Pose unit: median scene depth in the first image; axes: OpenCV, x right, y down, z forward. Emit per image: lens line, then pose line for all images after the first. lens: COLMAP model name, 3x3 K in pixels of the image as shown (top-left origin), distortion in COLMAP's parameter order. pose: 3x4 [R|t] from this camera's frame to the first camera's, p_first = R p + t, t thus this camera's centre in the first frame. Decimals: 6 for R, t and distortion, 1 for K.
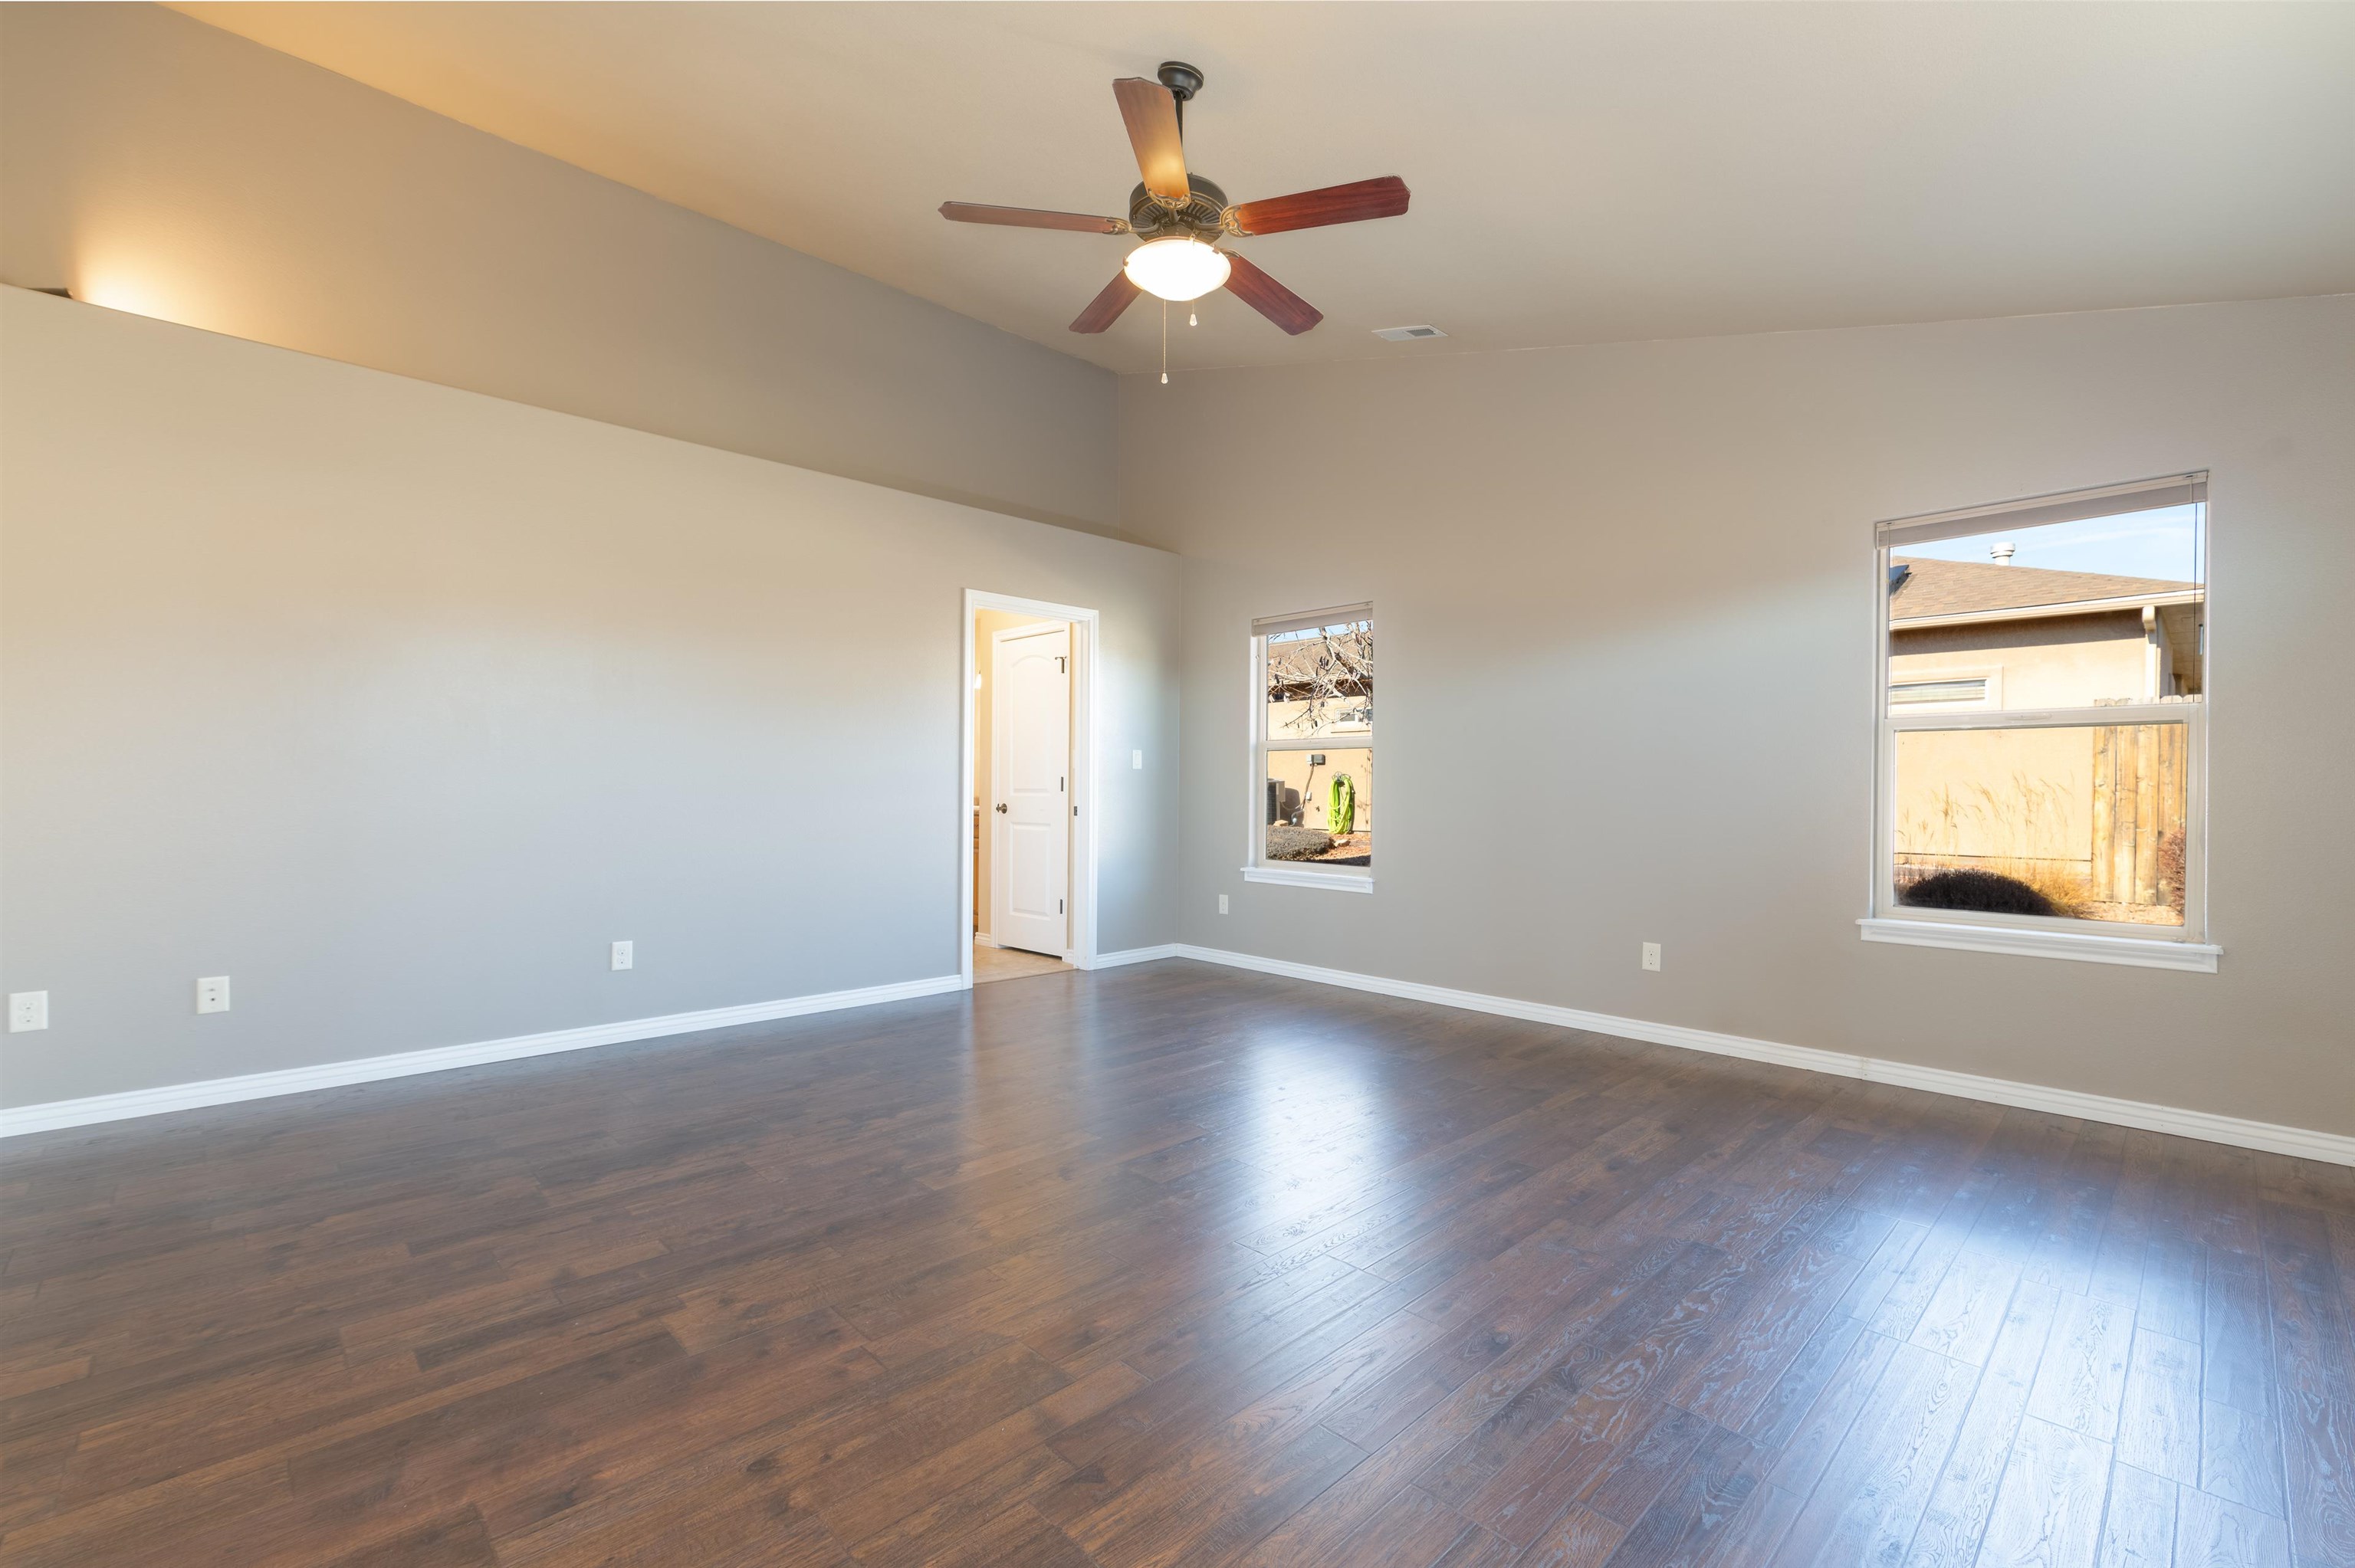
lens RADIAL K [[1012.9, 0, 1177.2], [0, 1012.9, 787.8], [0, 0, 1]] dist [0.003291, -0.000662]
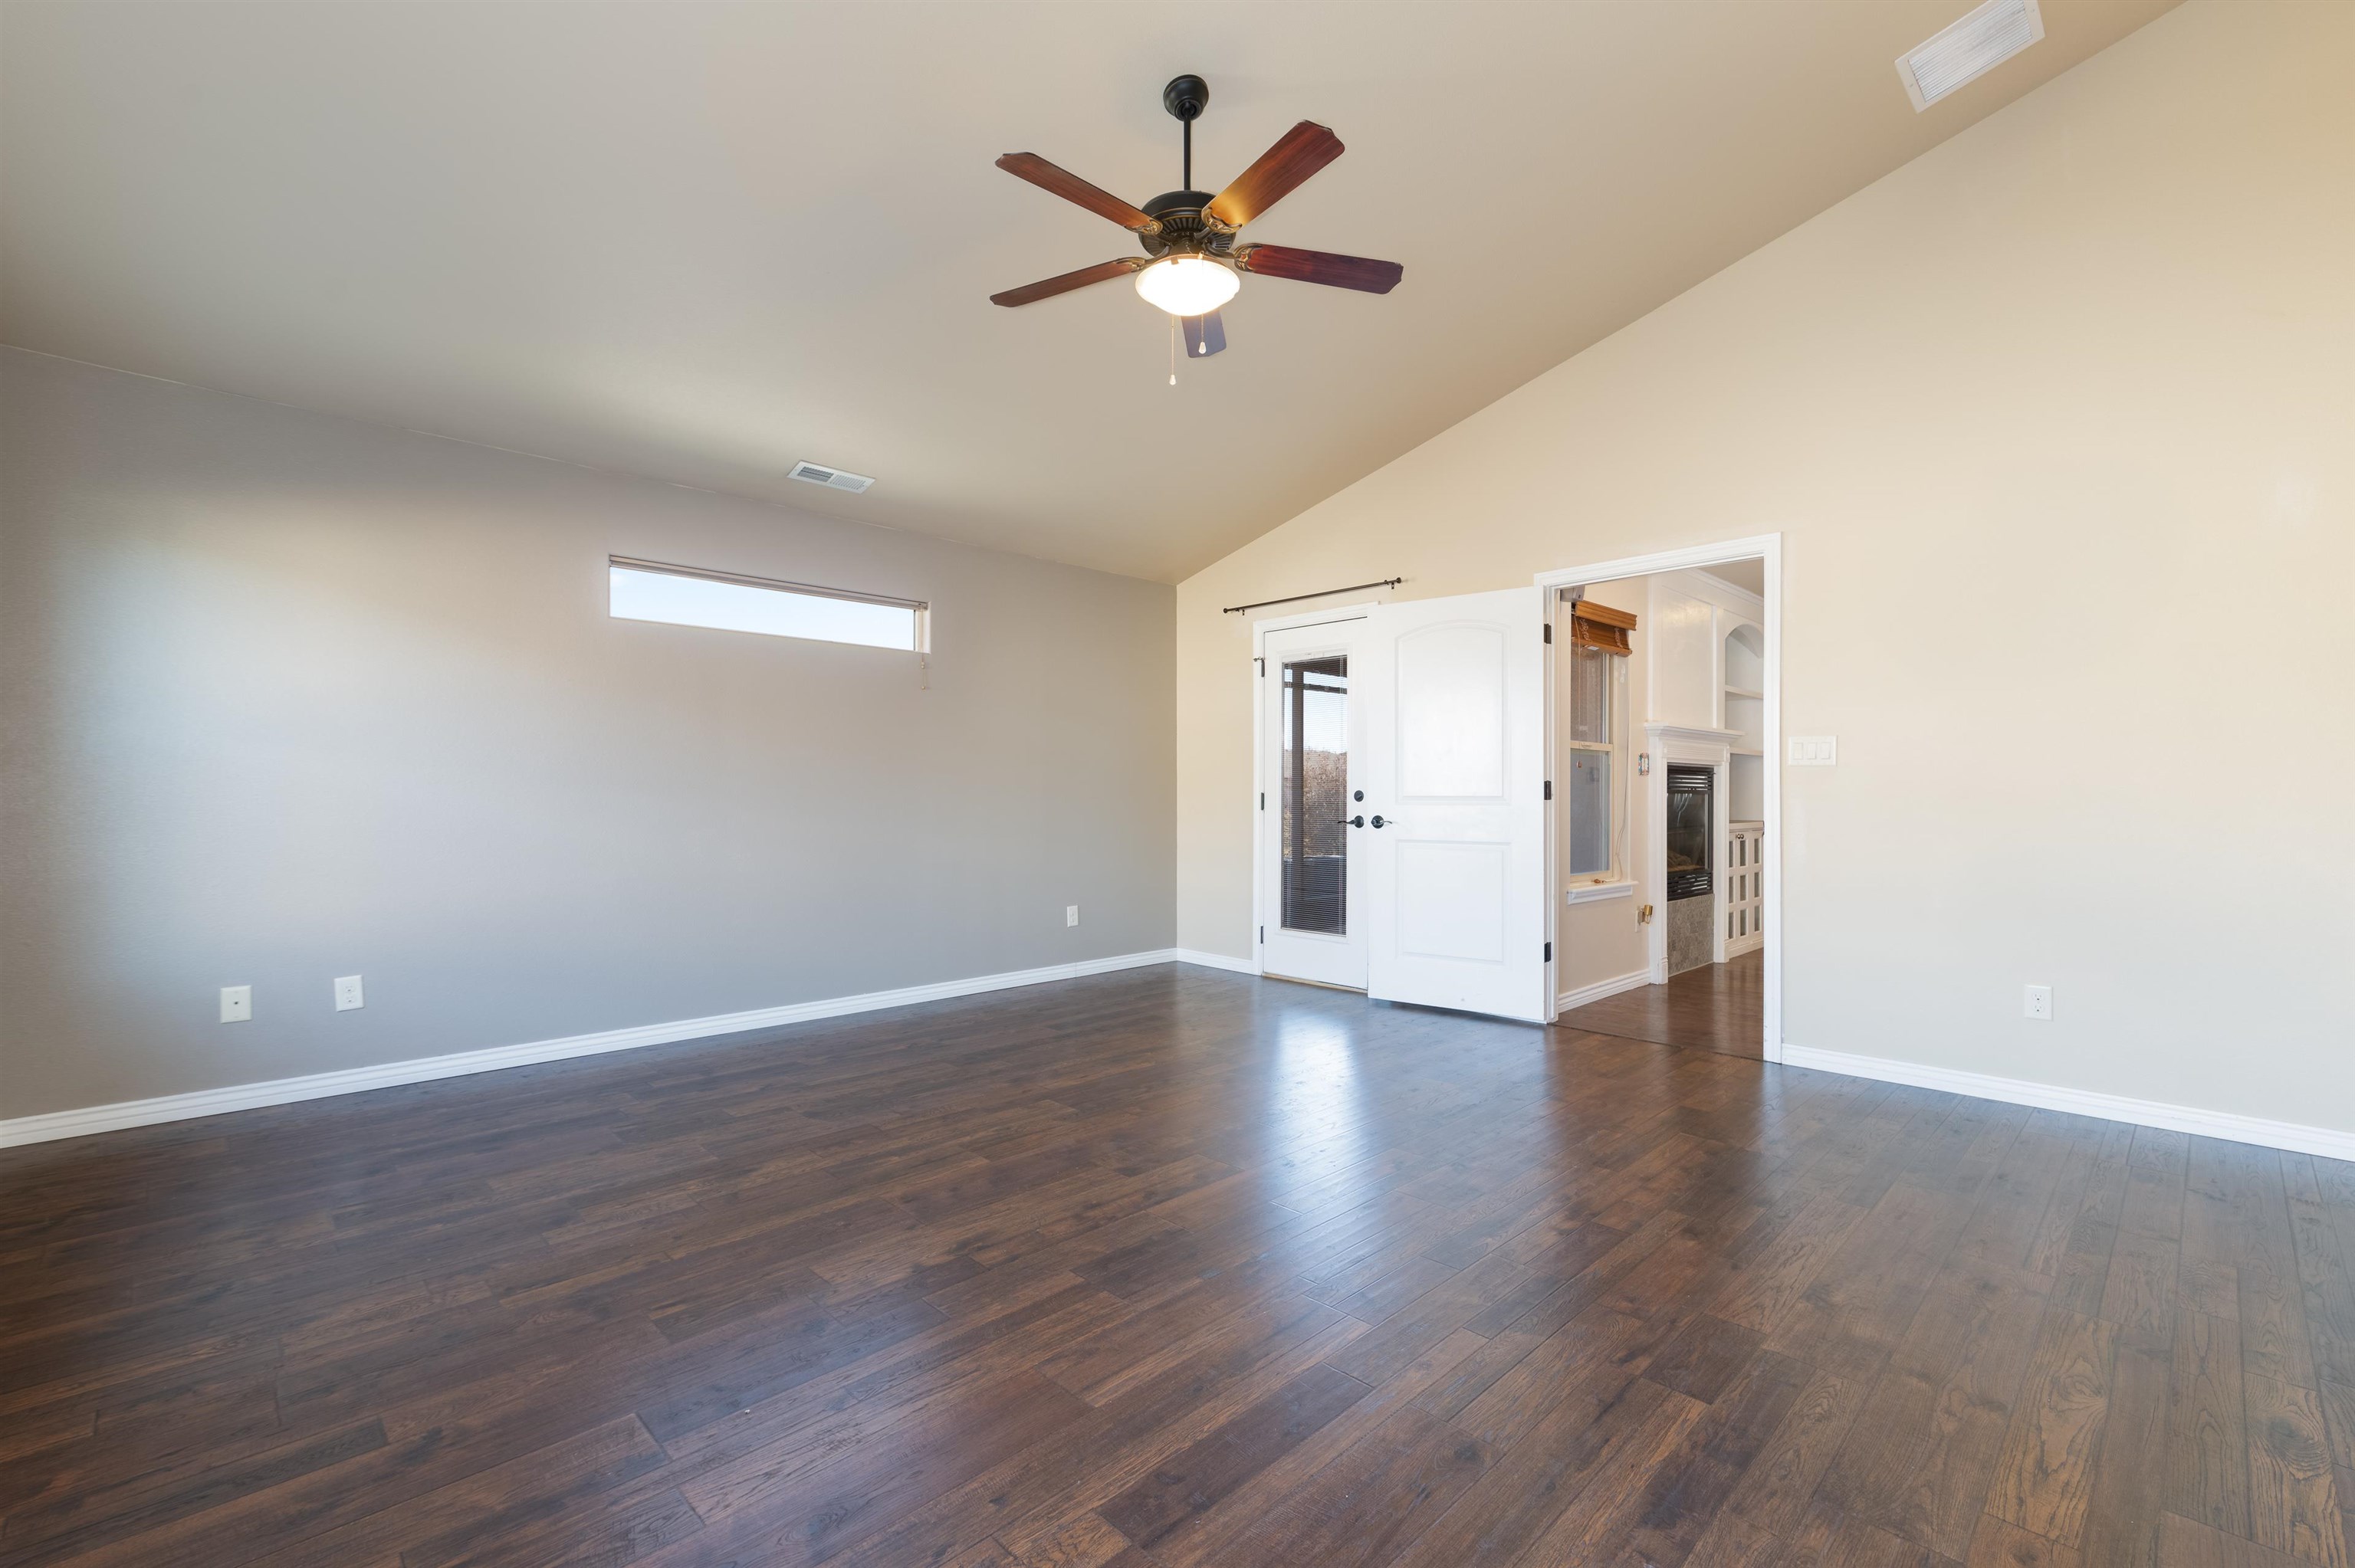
lens RADIAL K [[1012.9, 0, 1177.2], [0, 1012.9, 790.9], [0, 0, 1]] dist [0.003291, -0.000662]
pose [[-0.999961, -0.007793, -0.004045, 0.011350], [-0.007786, 0.999968, -0.001947, -0.002611], [0.004060, -0.001915, -0.999990, 1.798172]]
